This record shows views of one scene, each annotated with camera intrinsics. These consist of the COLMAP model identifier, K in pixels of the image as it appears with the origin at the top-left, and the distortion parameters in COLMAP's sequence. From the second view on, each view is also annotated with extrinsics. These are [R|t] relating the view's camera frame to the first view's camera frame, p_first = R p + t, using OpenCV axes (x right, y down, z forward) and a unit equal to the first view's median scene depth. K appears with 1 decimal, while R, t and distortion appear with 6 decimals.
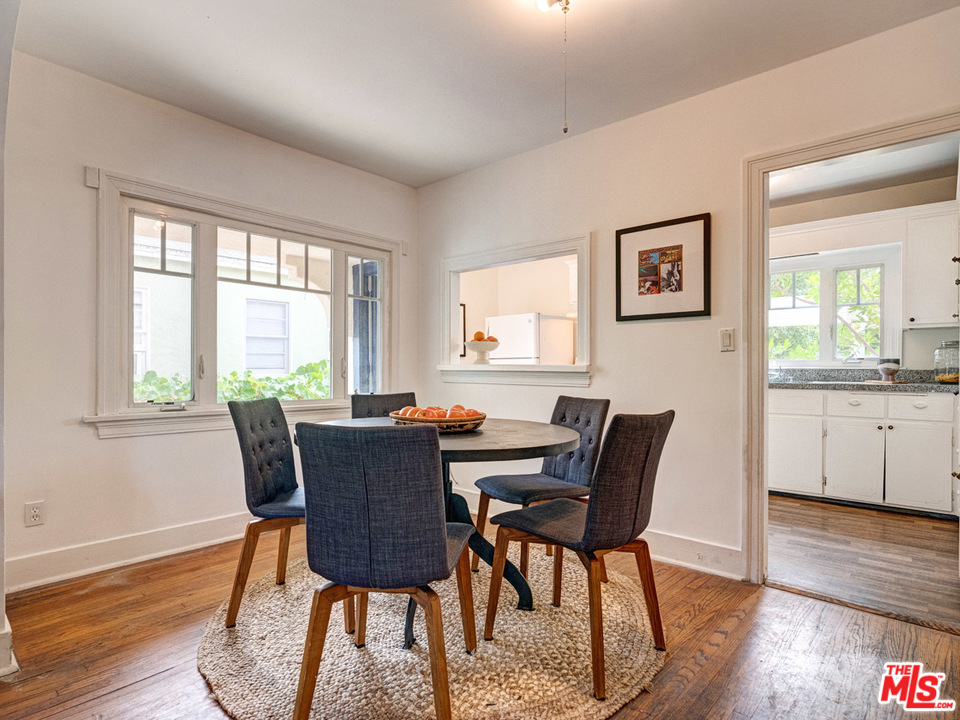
lens RADIAL K [[525.5, 0, 475.0], [0, 525.5, 374.7], [0, 0, 1]] dist [-0.000183, -0.000838]
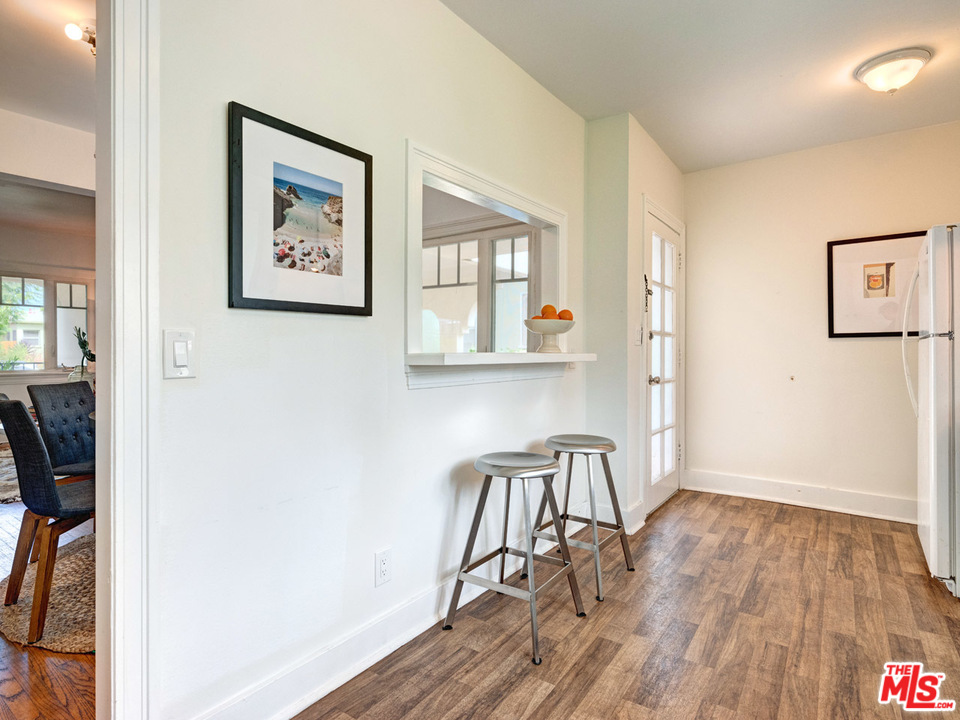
lens RADIAL K [[521.2, 0, 480.0], [0, 521.2, 360.0], [0, 0, 1]] dist [0.002295, 0.000580]
pose [[0.098269, 0.013208, -0.995072, 0.657863], [-0.014988, 0.999818, 0.011791, -0.016085], [0.995047, 0.013755, 0.098449, 0.814015]]
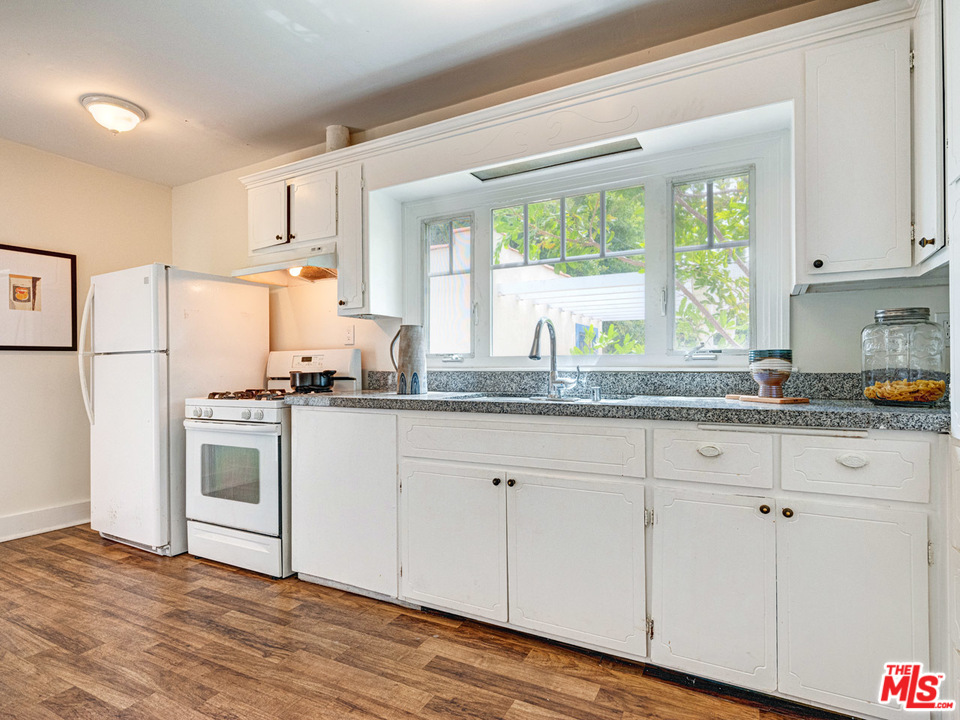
lens RADIAL K [[525.5, 0, 475.0], [0, 525.5, 374.7], [0, 0, 1]] dist [-0.000183, -0.000838]
pose [[0.975127, -0.007863, 0.221510, 0.429346], [0.008225, 0.999966, -0.000713, -0.009859], [-0.221496, 0.002518, 0.975158, 0.606750]]
